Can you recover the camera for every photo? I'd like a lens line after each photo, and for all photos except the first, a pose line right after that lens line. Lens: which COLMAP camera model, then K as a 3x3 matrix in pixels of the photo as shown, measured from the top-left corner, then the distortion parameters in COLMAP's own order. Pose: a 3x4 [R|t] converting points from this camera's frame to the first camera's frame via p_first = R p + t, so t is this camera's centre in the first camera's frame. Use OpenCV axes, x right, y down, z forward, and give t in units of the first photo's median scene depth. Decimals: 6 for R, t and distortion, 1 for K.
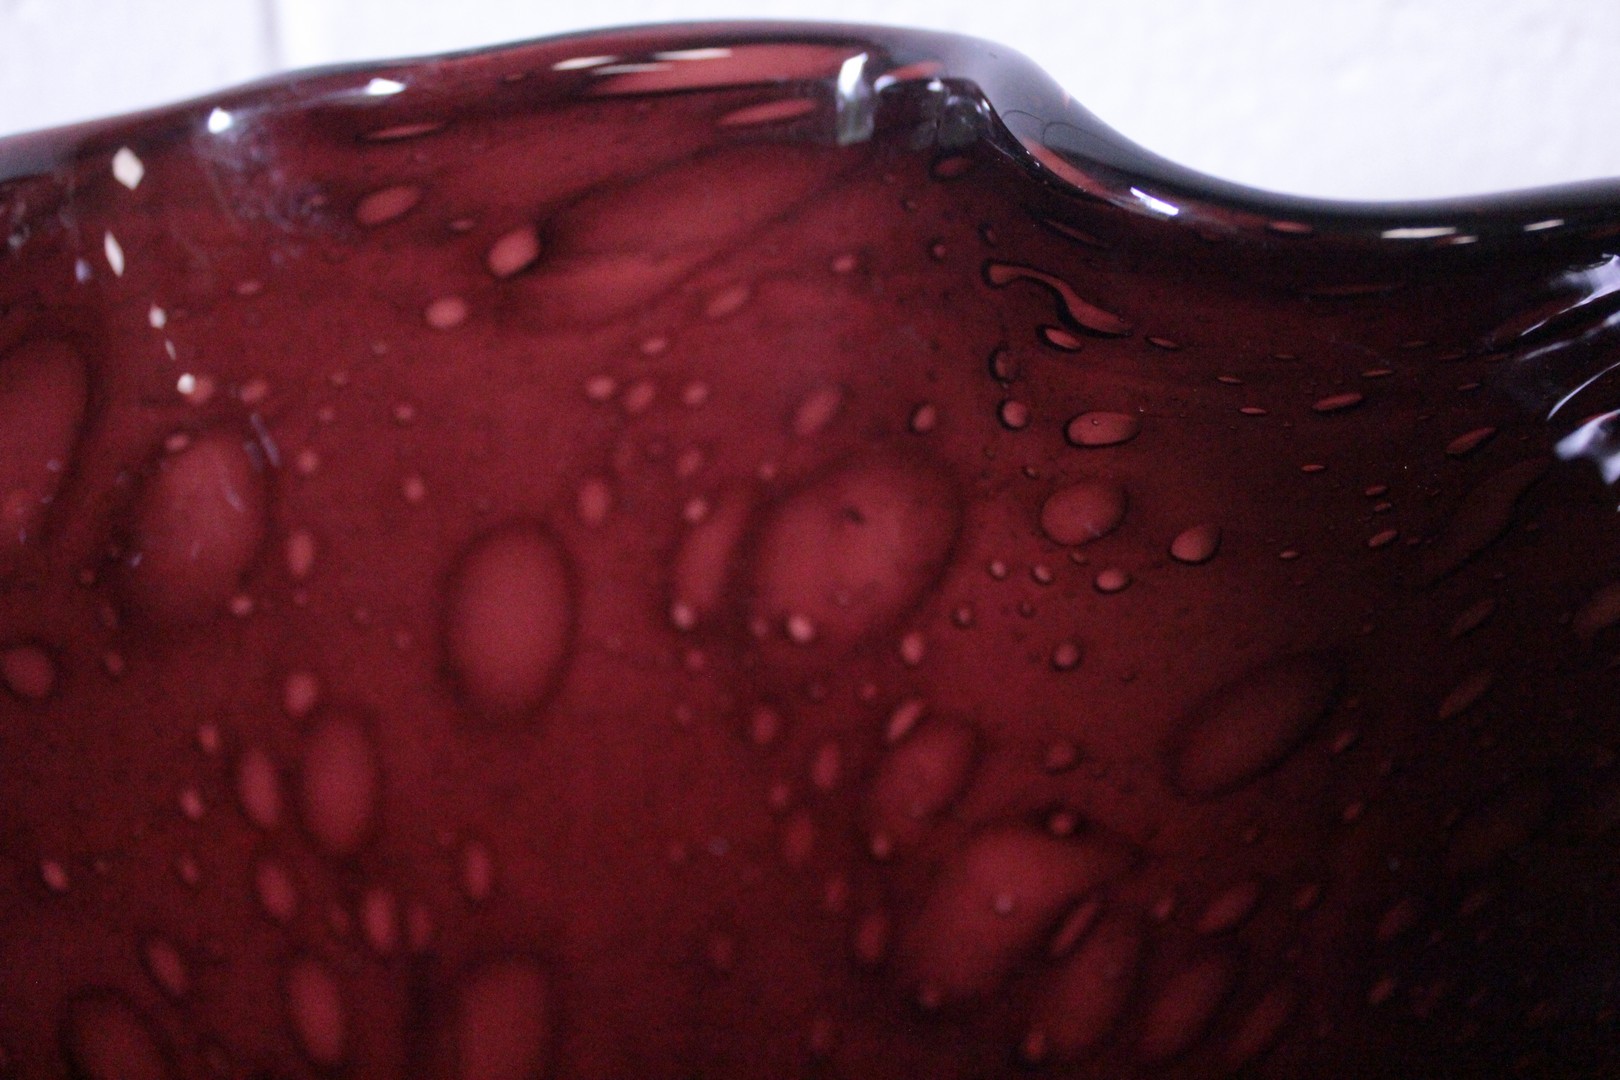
lens RADIAL K [[1808.6, 0, 815.2], [0, 1808.6, 537.1], [0, 0, 1]] dist [-0.099387, 0.000000]
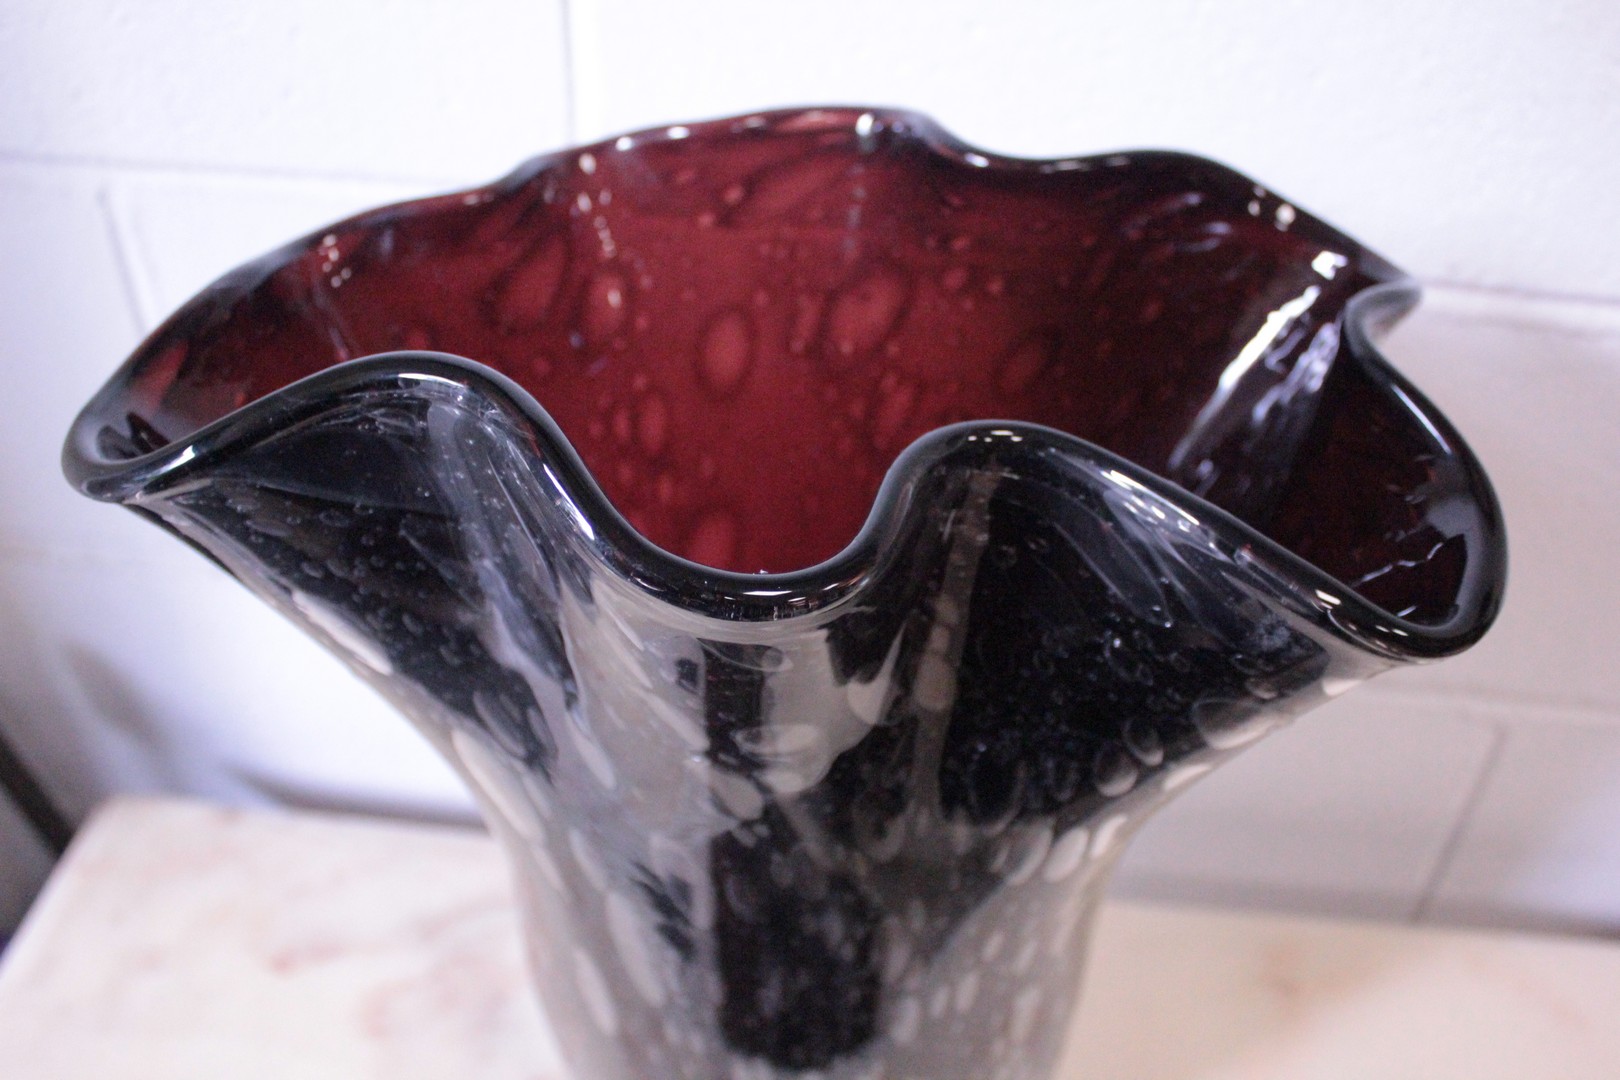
lens RADIAL K [[1541.4, 0, 802.2], [0, 1541.4, 534.2], [0, 0, 1]] dist [-0.110366, 0.000000]
pose [[0.999012, -0.030204, 0.032595, -0.151584], [0.030781, 0.999376, -0.017333, 0.356328], [-0.032052, 0.018319, 0.999318, -1.148739]]
